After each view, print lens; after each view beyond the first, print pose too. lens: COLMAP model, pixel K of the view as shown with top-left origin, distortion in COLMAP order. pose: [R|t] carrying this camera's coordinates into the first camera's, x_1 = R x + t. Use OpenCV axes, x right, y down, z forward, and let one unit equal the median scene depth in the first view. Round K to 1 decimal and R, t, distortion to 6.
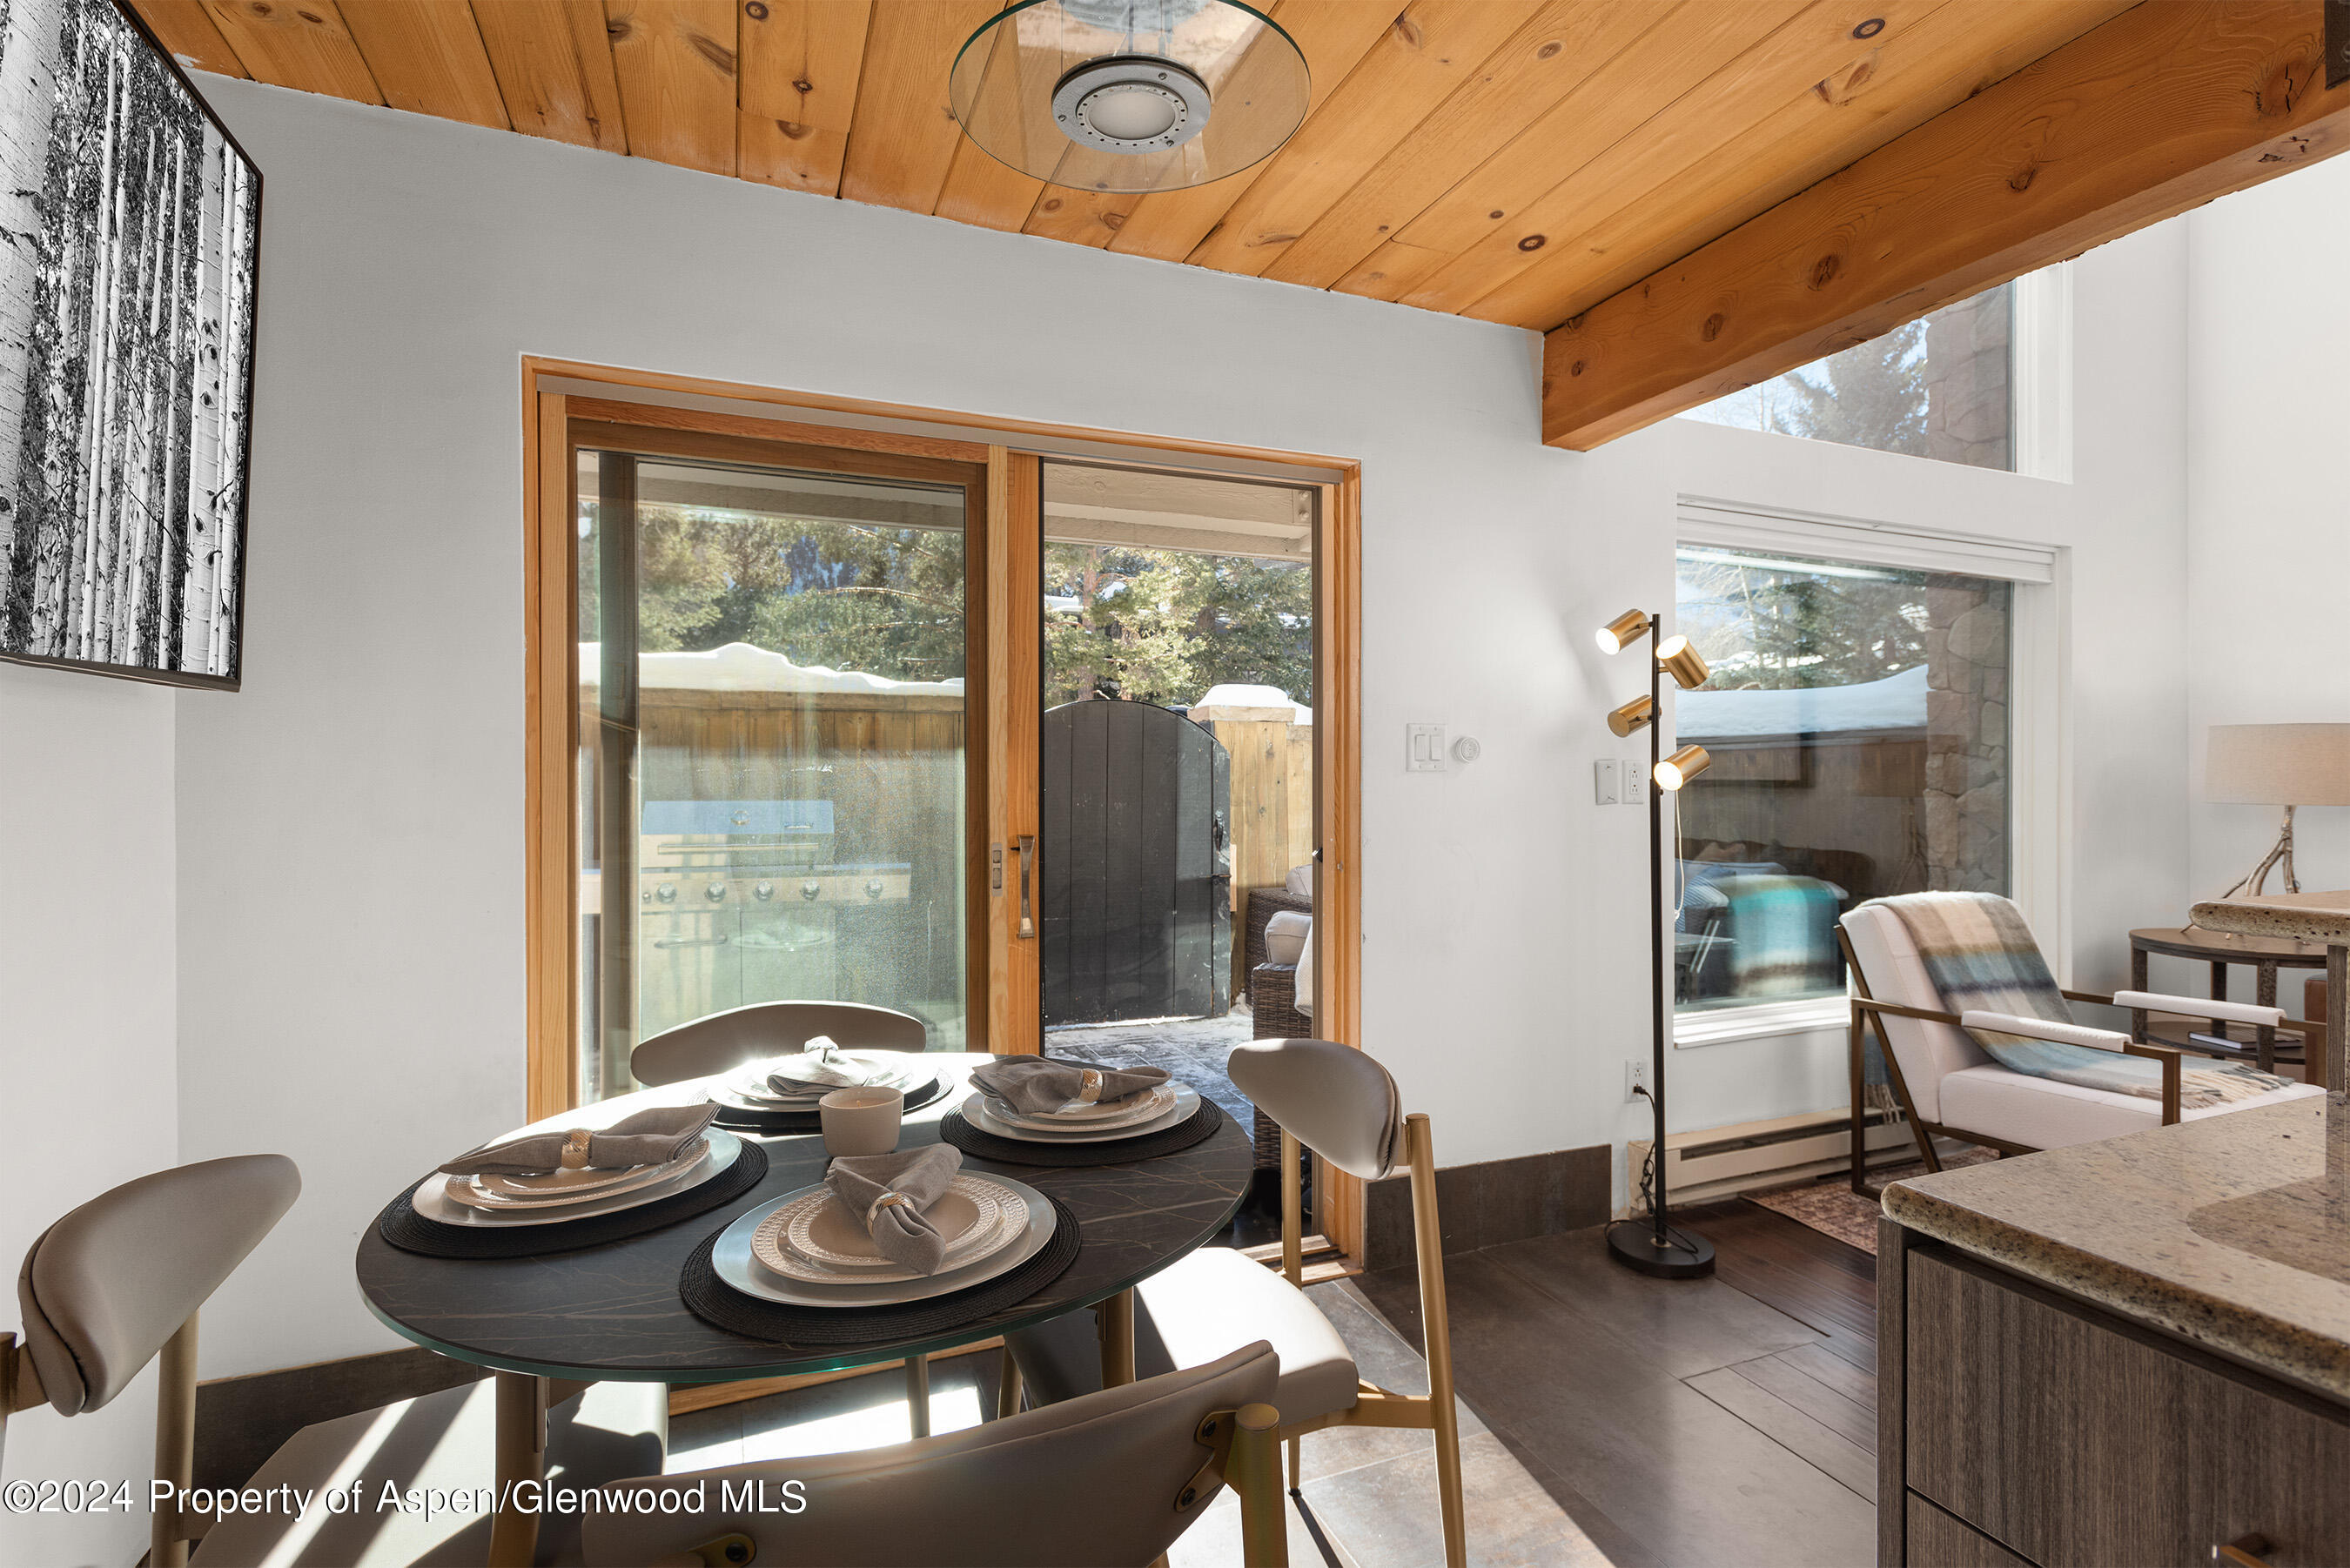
lens RADIAL K [[1108.9, 0, 1178.8], [0, 1108.9, 774.6], [0, 0, 1]] dist [-0.001412, -0.001566]
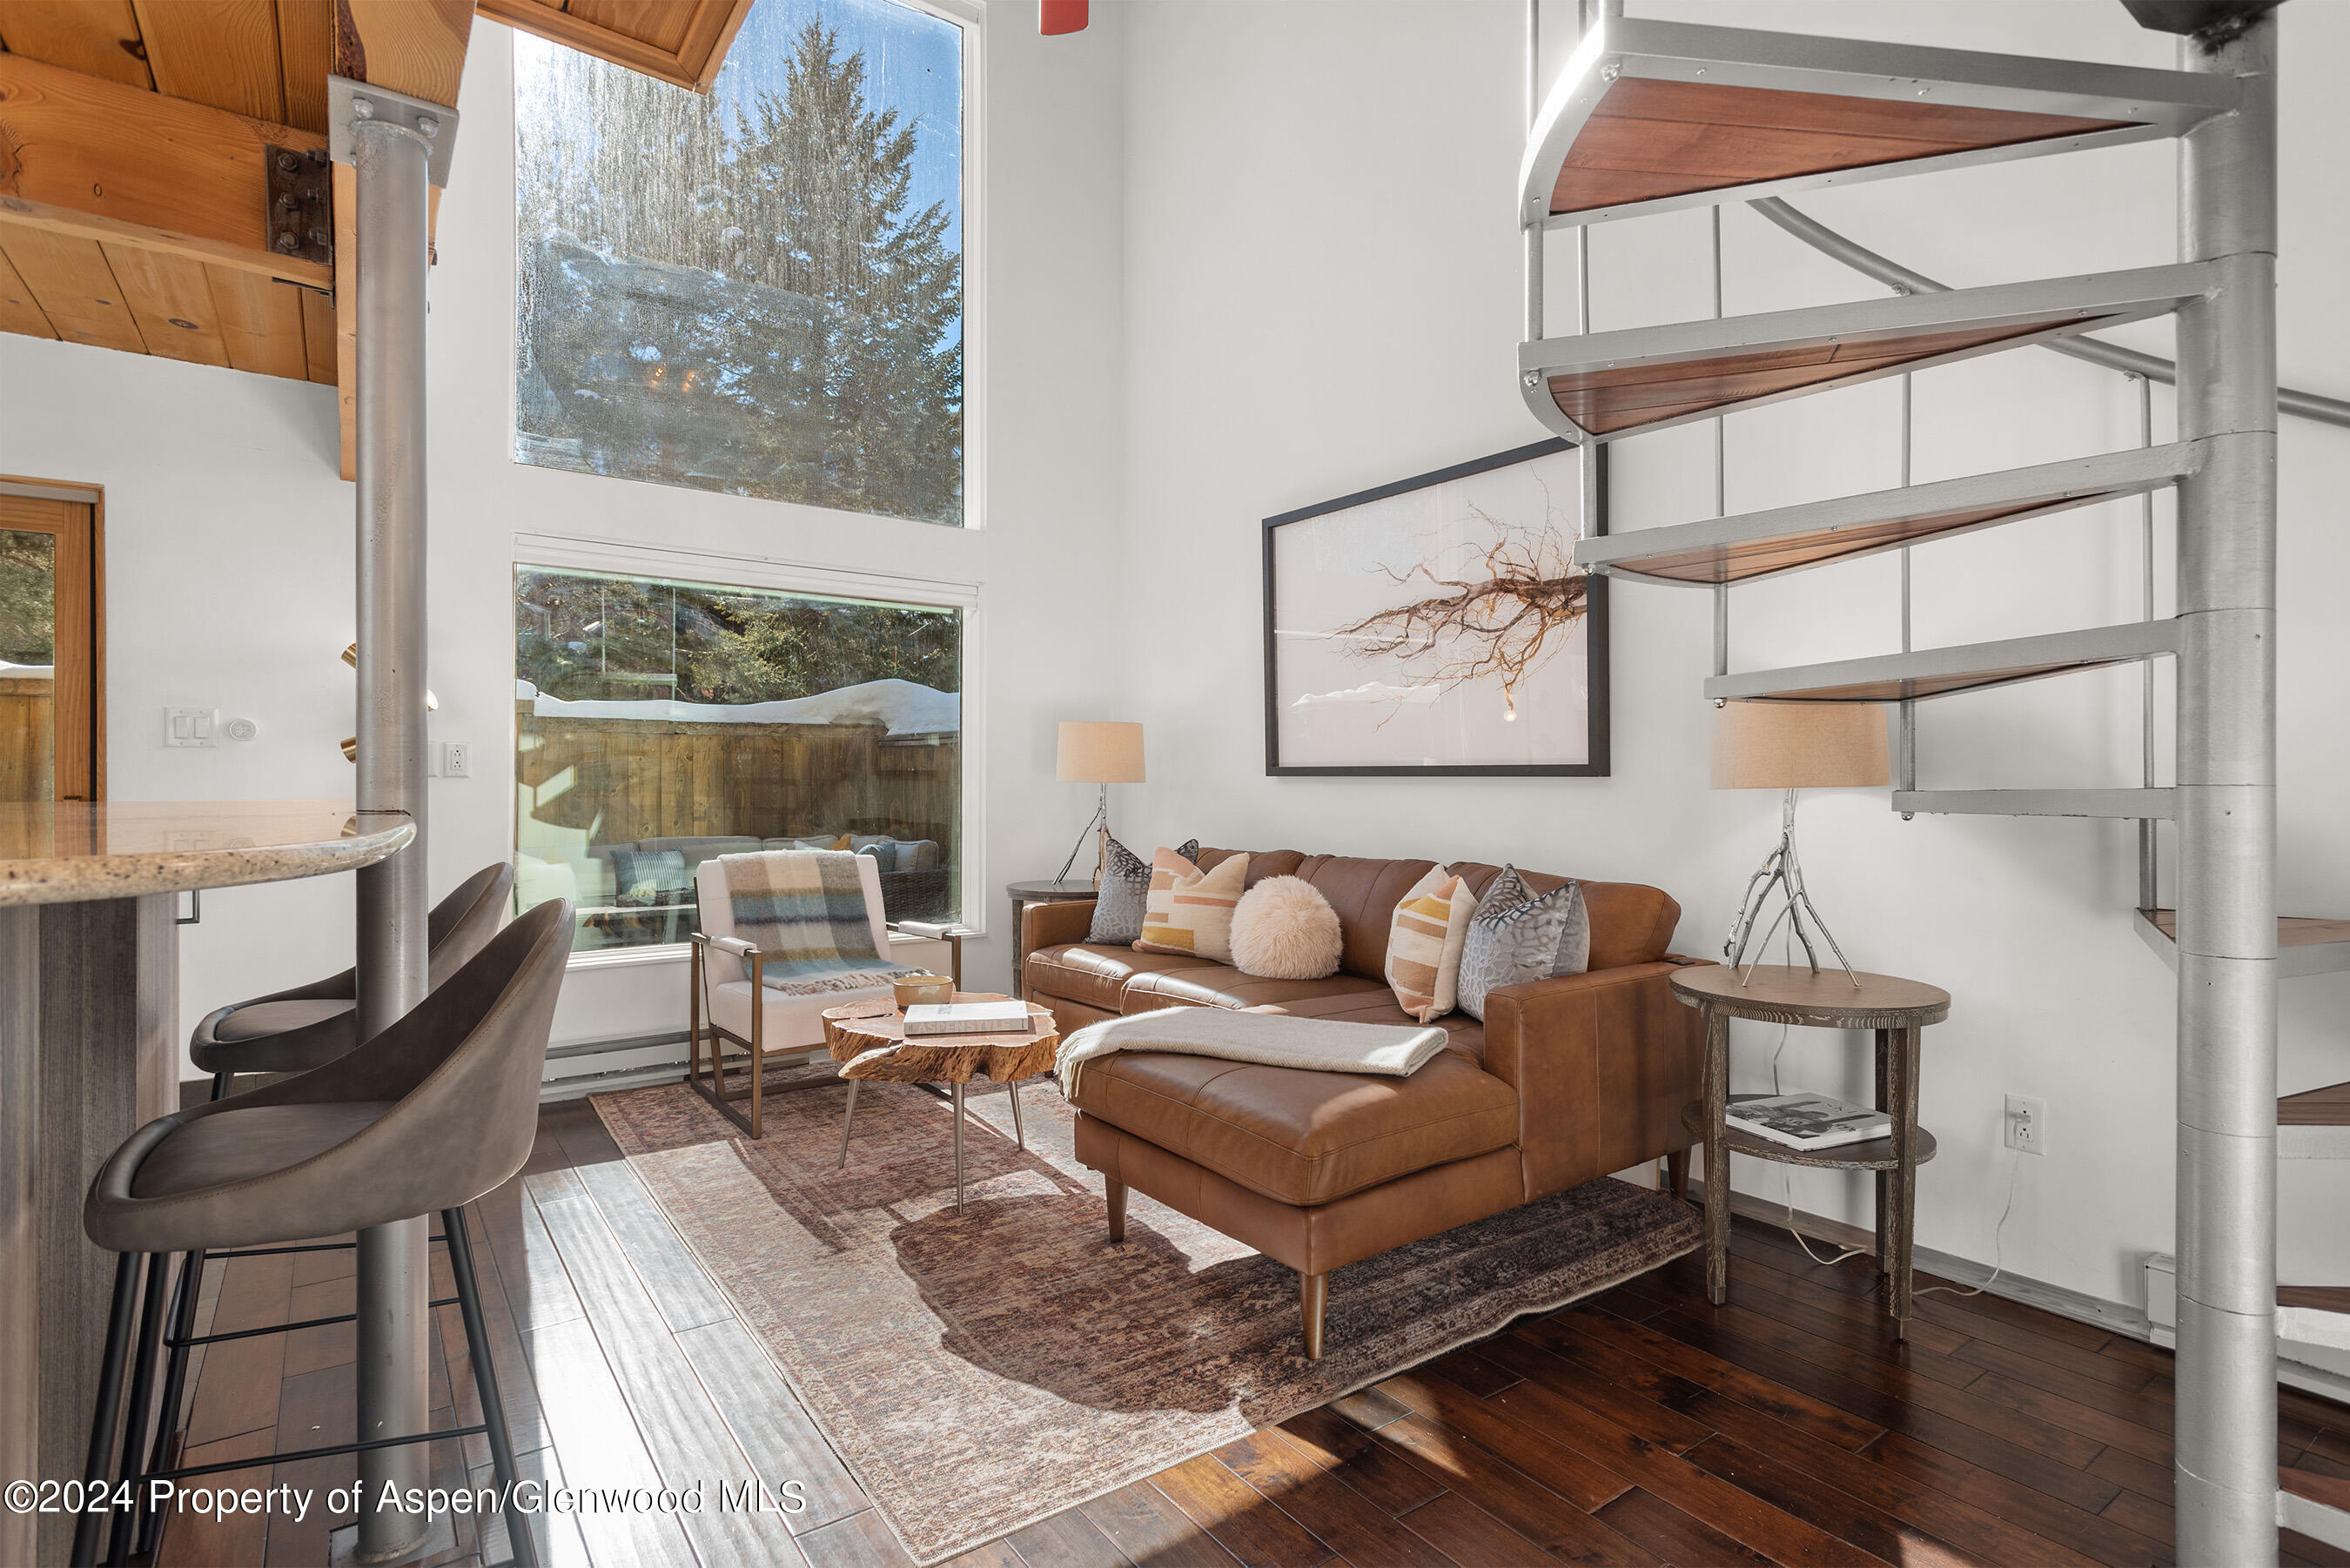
lens RADIAL K [[1140.1, 0, 1178.7], [0, 1140.1, 796.2], [0, 0, 1]] dist [0.003725, -0.001083]
pose [[0.971528, 0.000768, 0.236925, 0.795740], [-0.004233, 0.999891, 0.014118, 0.023248], [-0.236888, -0.014719, 0.971425, -0.384198]]
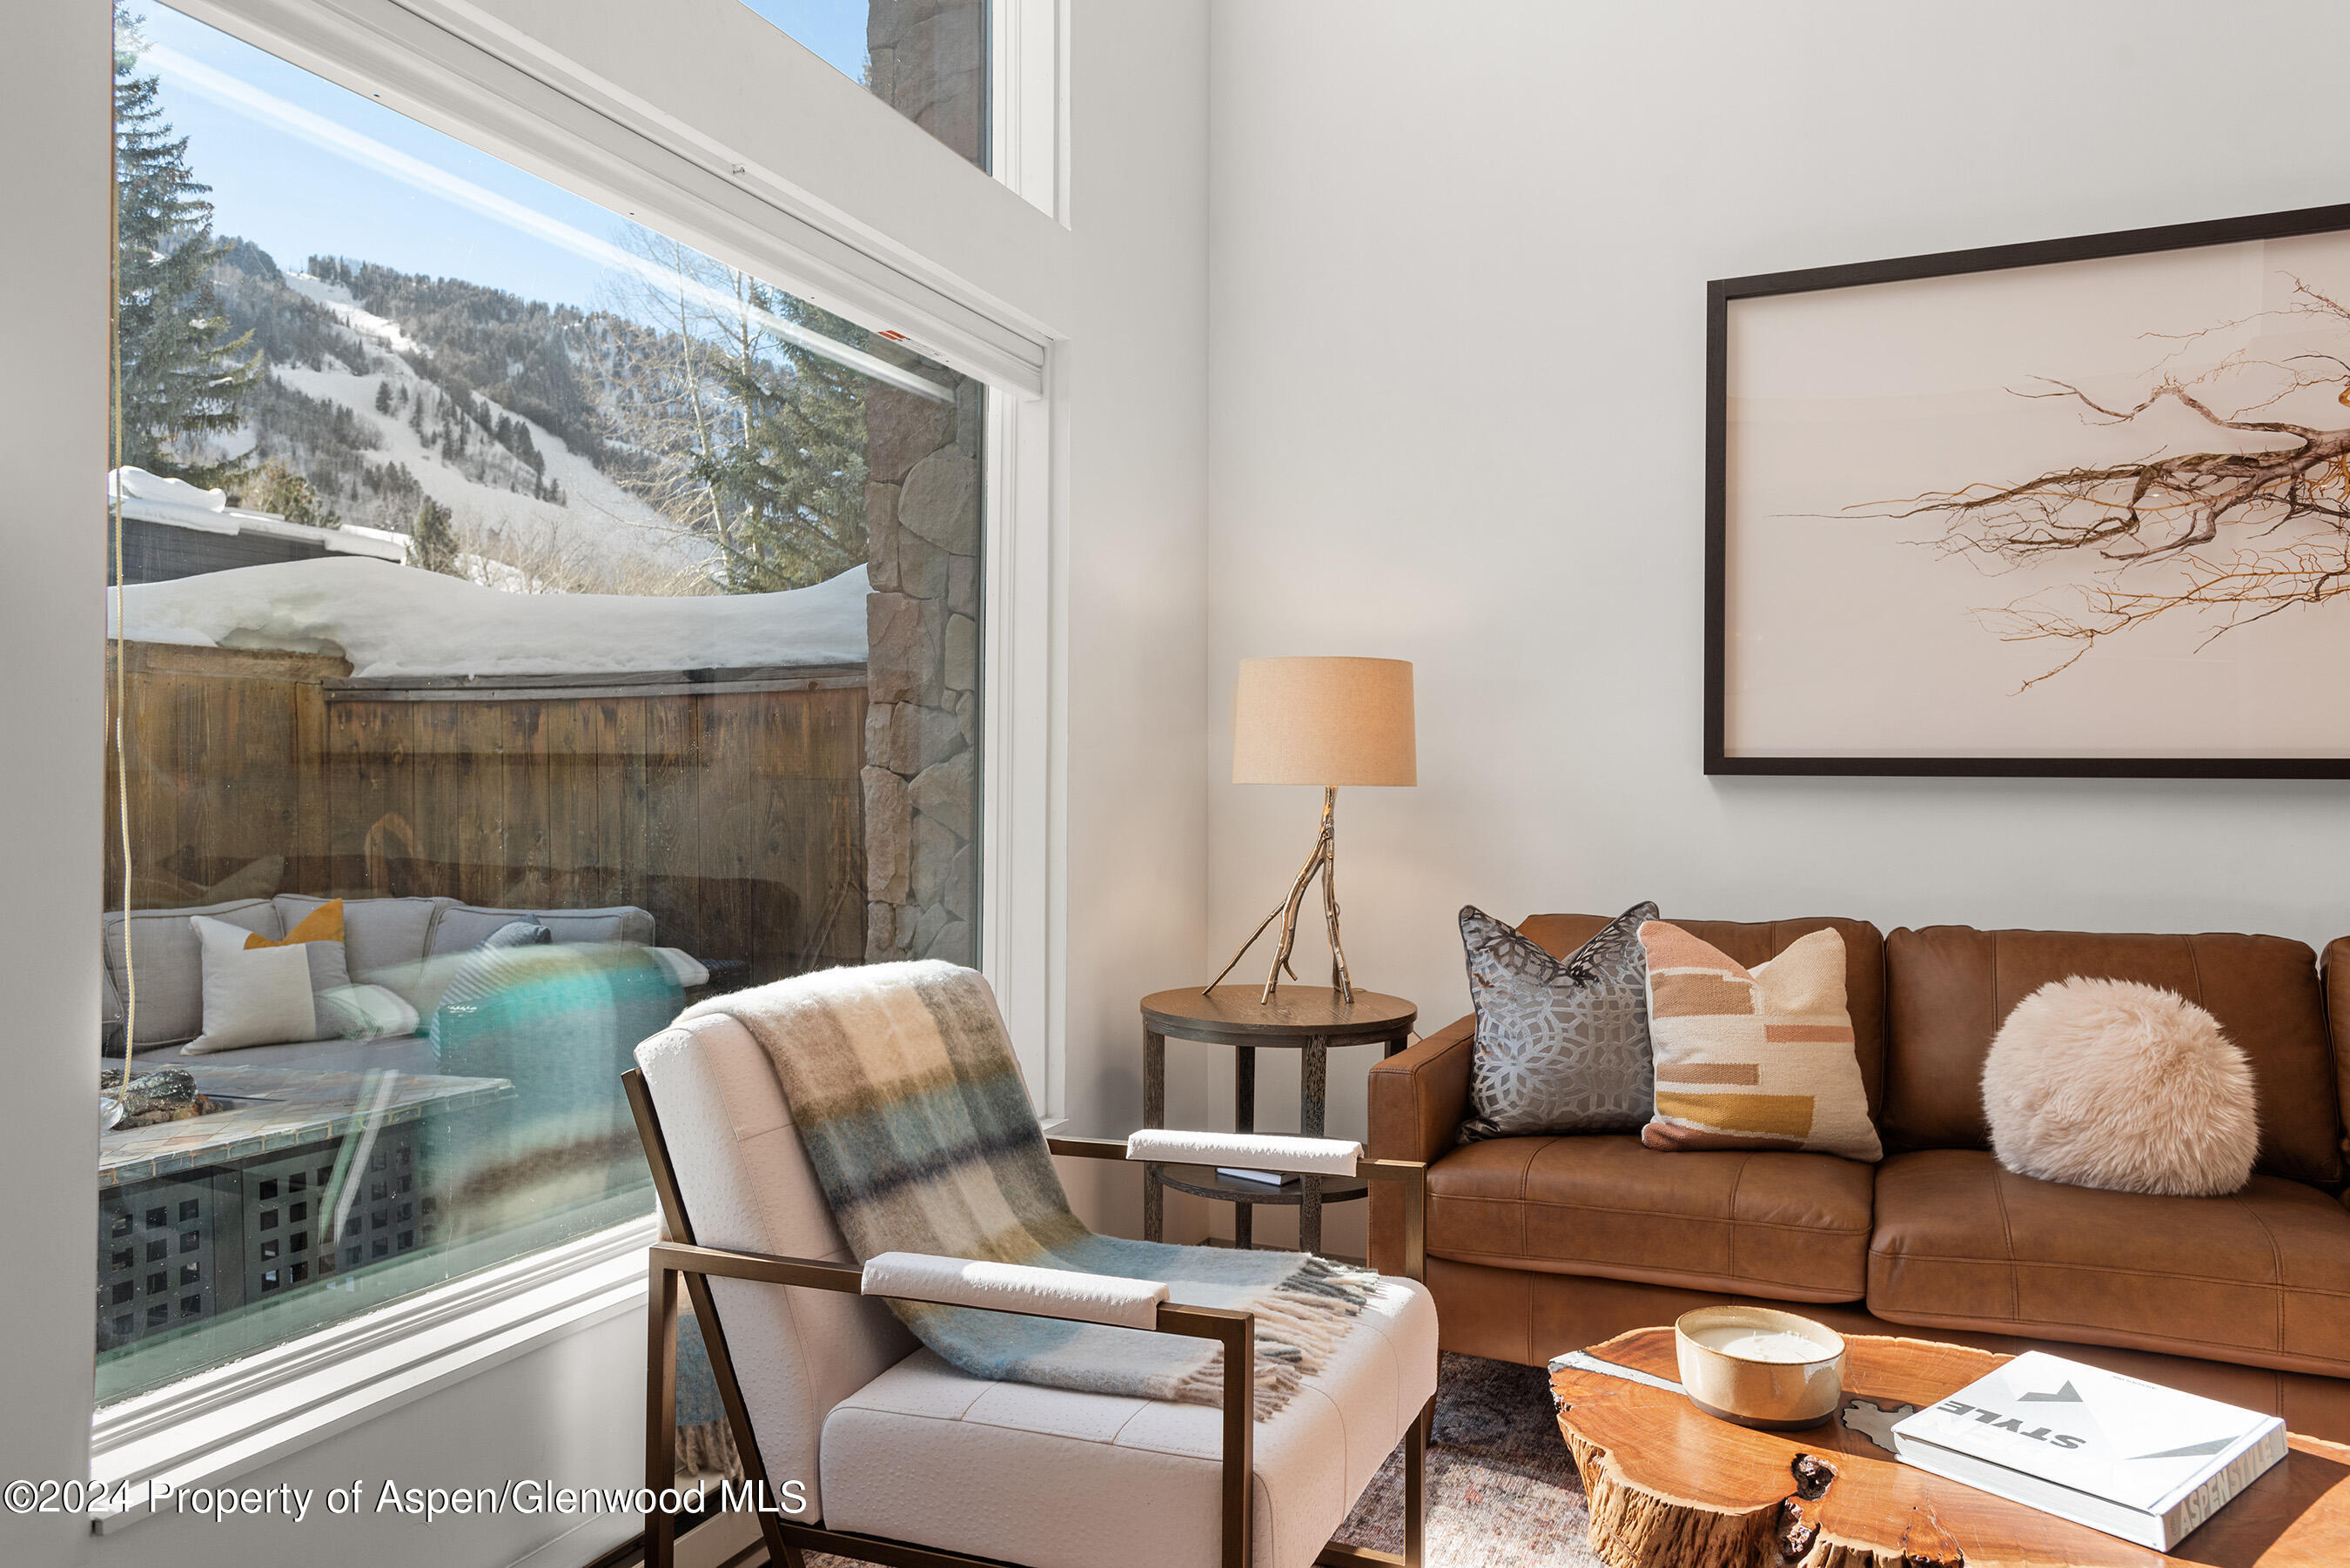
lens RADIAL K [[1547.3, 0, 1184.5], [0, 1547.3, 780.1], [0, 0, 1]] dist [0.005206, 0.002386]
pose [[0.727041, 0.004575, 0.686579, 0.332225], [-0.008288, 0.999963, 0.002114, 0.022663], [-0.686544, -0.007228, 0.727052, 0.414817]]
